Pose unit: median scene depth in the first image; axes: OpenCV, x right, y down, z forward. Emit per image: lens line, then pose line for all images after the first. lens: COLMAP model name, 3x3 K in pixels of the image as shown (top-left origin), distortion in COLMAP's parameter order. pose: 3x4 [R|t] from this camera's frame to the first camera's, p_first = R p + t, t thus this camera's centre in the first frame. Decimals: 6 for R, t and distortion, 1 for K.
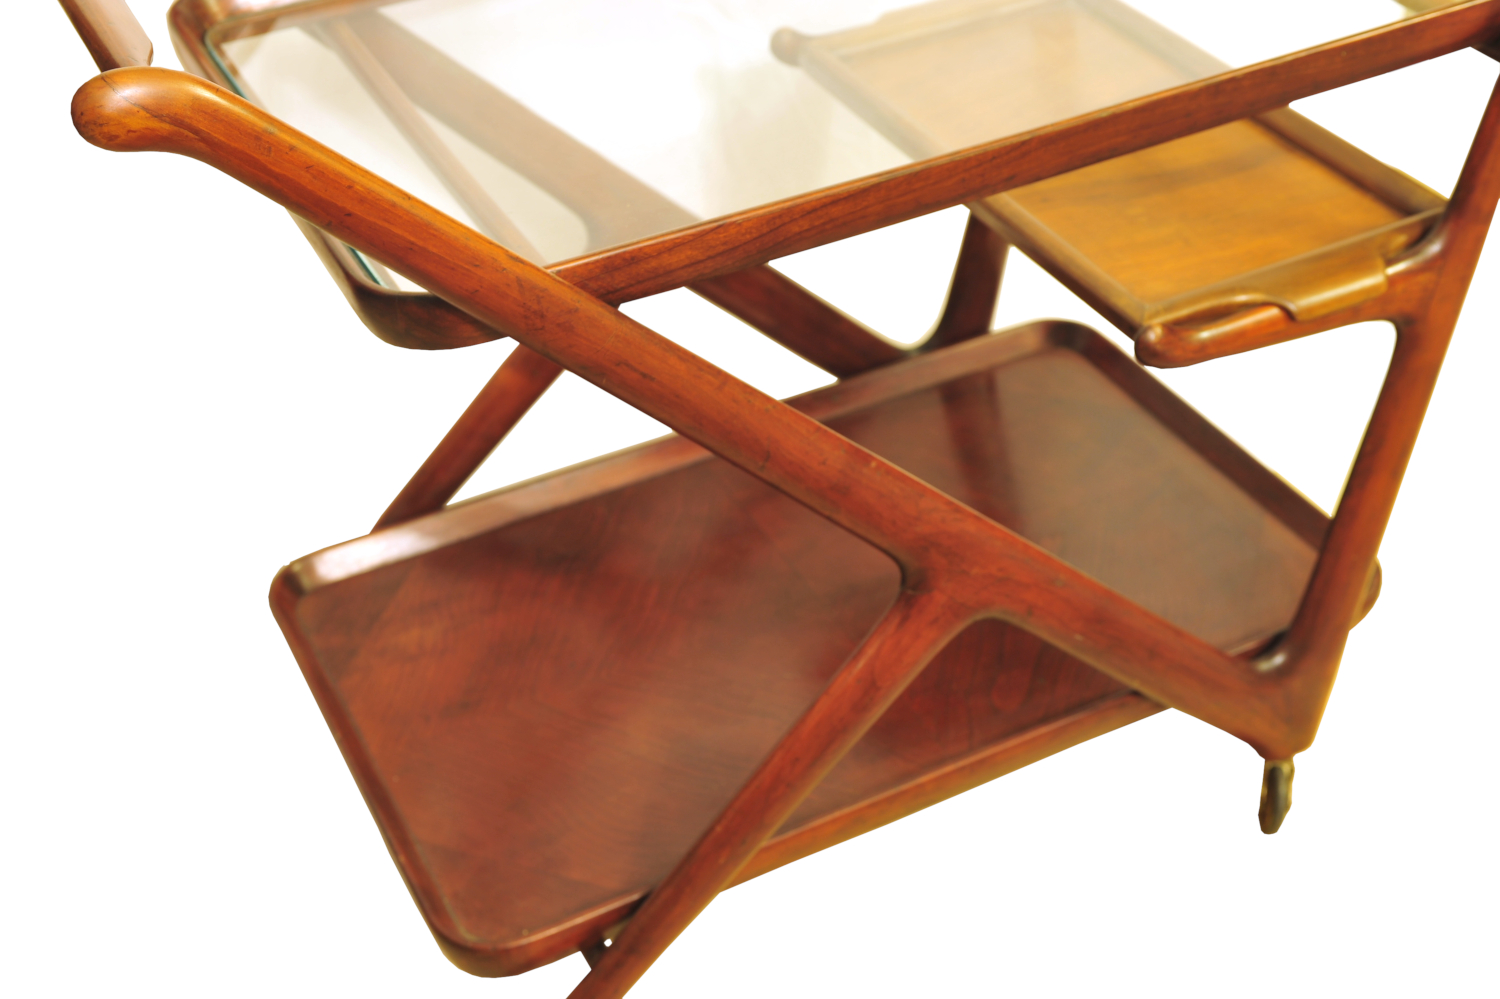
lens RADIAL K [[2068.8, 0, 750.0], [0, 2068.8, 499.5], [0, 0, 1]] dist [0.027585, 0.121606]
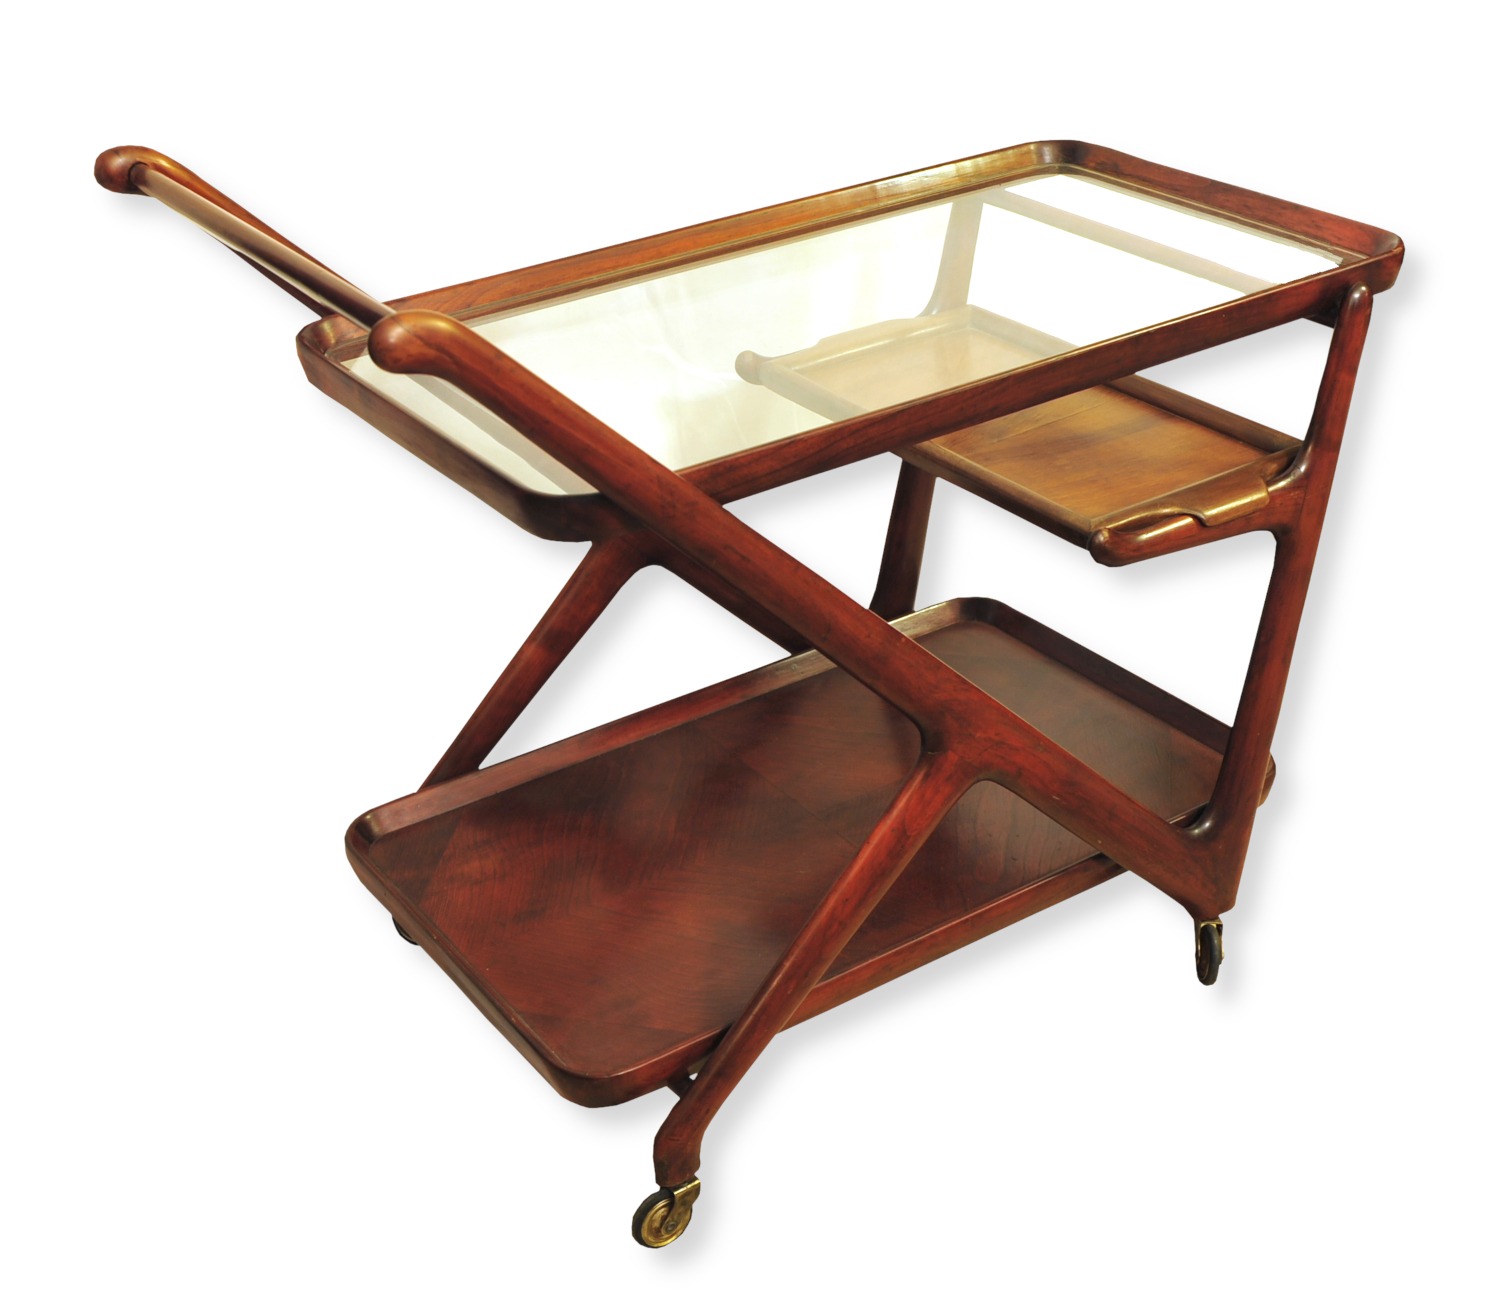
lens RADIAL K [[2090.4, 0, 616.5], [0, 2090.4, 654.1], [0, 0, 1]] dist [-0.041243, -0.089641]
pose [[0.996507, -0.058562, 0.059532, -0.173515], [0.067082, 0.985946, -0.153006, 0.159004], [-0.049735, 0.156465, 0.986431, -0.221086]]
